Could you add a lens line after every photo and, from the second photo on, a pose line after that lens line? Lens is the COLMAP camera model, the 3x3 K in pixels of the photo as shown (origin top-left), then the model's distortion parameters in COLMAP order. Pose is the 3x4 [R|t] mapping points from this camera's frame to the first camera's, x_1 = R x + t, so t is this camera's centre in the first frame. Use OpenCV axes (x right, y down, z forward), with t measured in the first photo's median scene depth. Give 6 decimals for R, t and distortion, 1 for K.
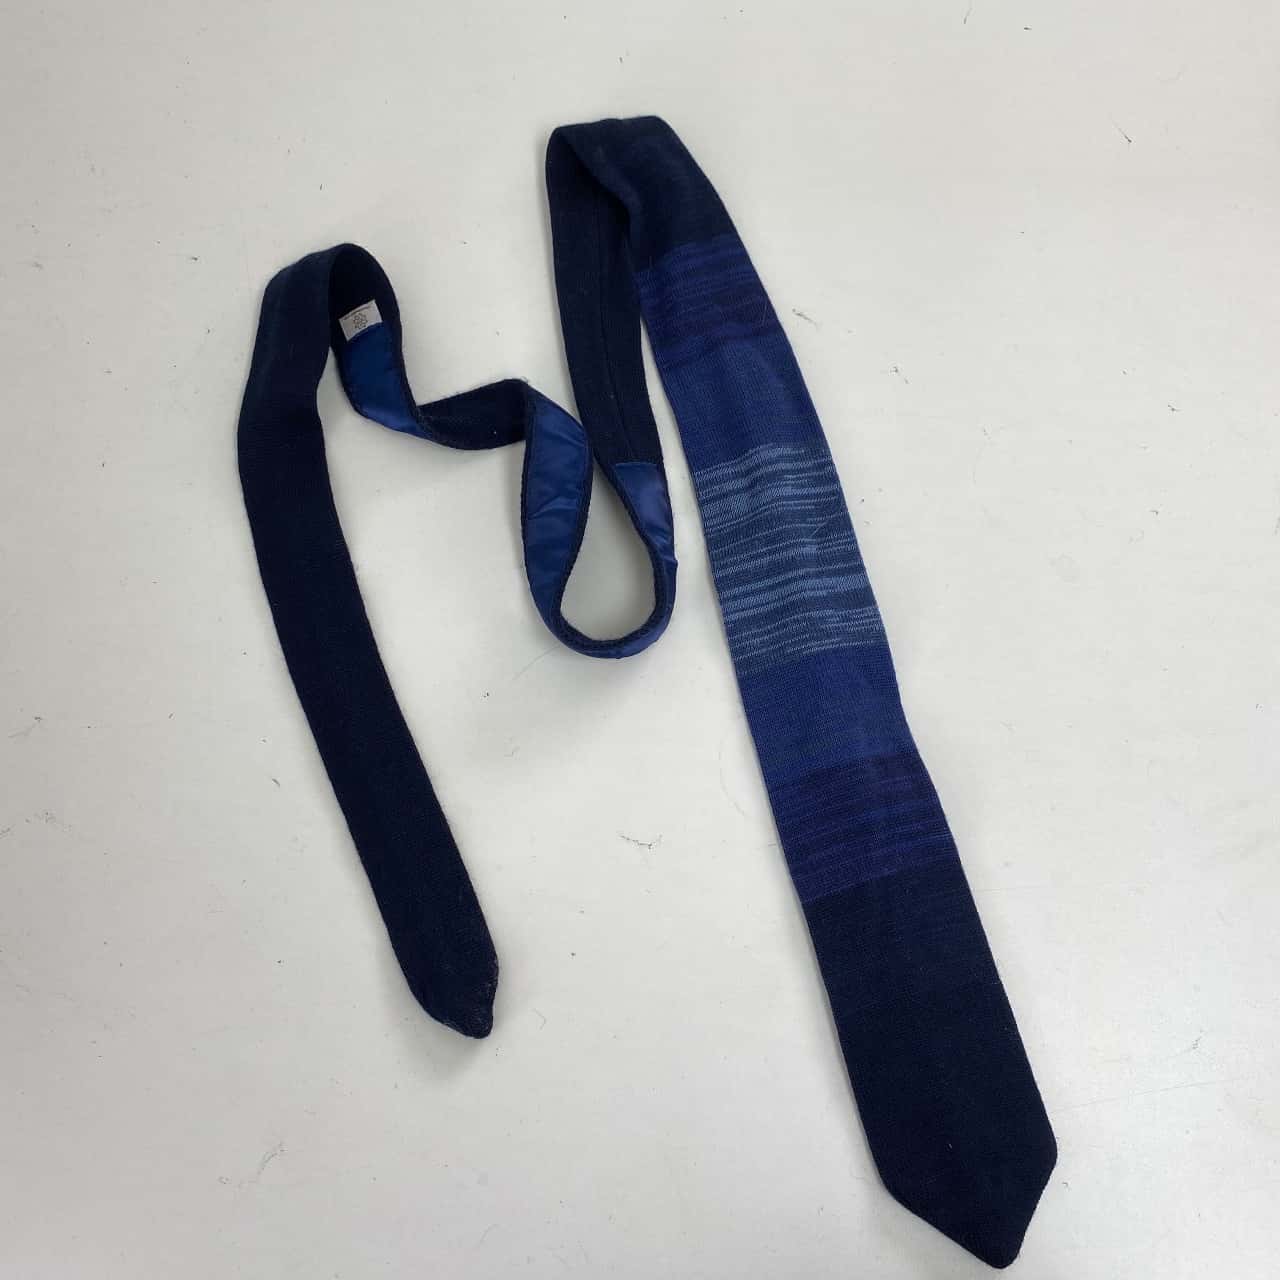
lens RADIAL K [[1441.8, 0, 640.2], [0, 1441.8, 641.2], [0, 0, 1]] dist [0.034086, 0.000000]
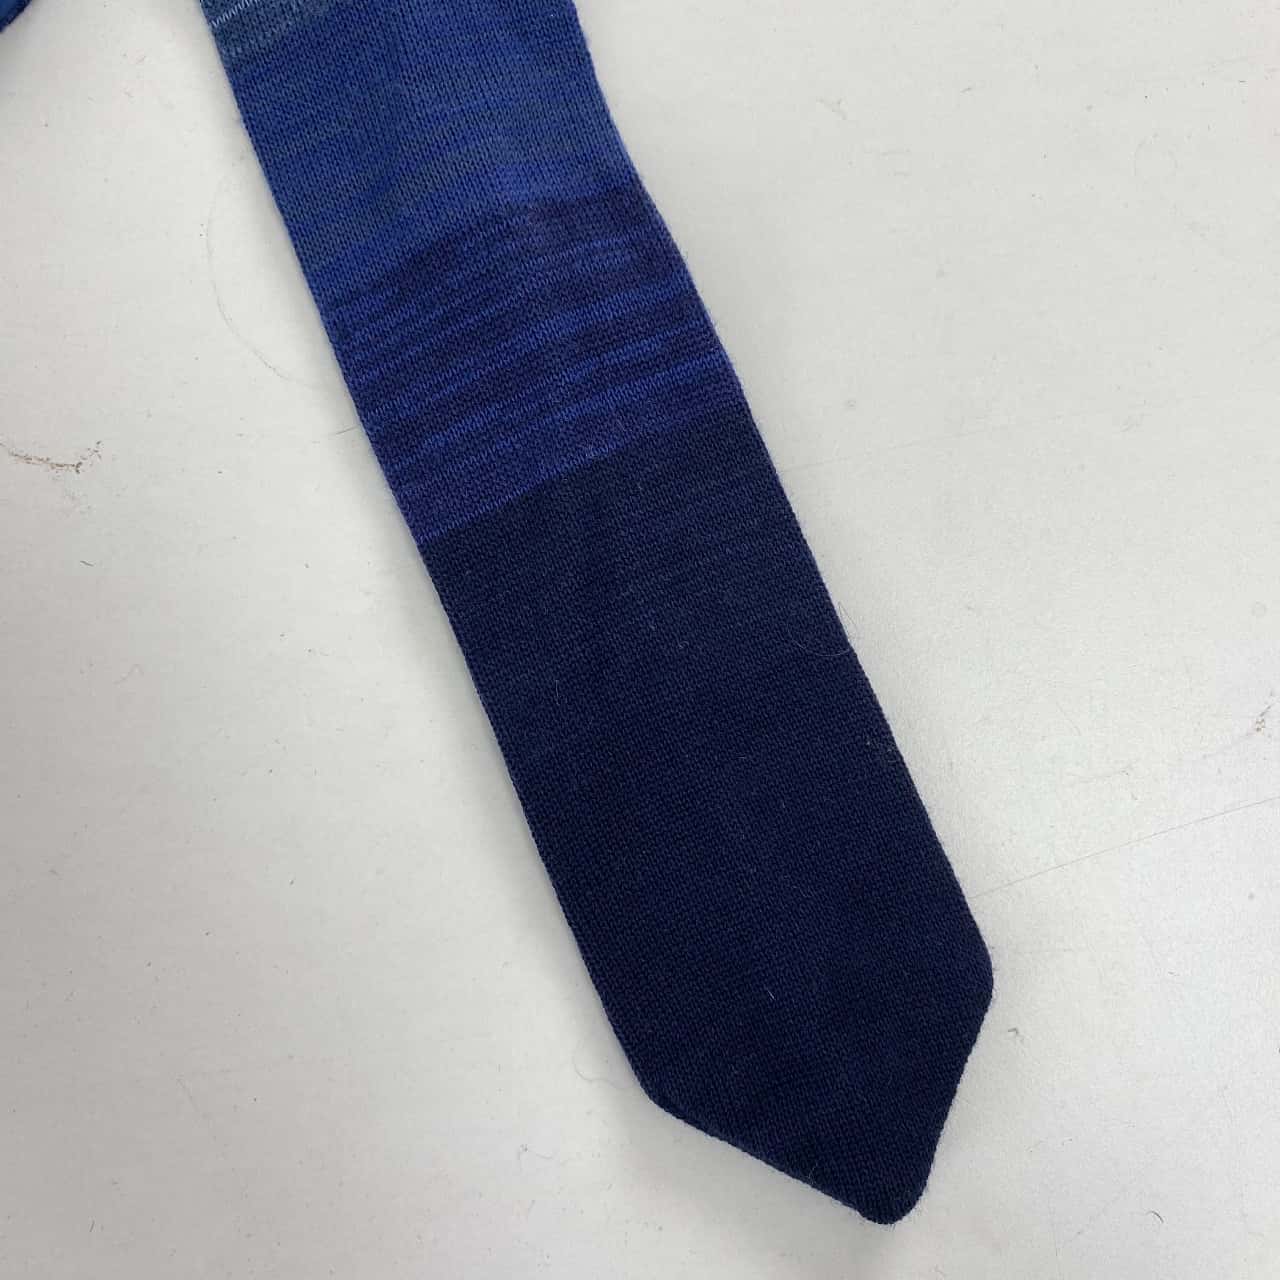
lens RADIAL K [[1441.8, 0, 639.8], [0, 1441.8, 639.8], [0, 0, 1]] dist [0.034086, 0.000000]
pose [[0.986534, -0.143466, 0.078536, 0.139958], [0.118209, 0.957294, 0.263847, 0.097020], [-0.113035, -0.251010, 0.961362, 0.541893]]
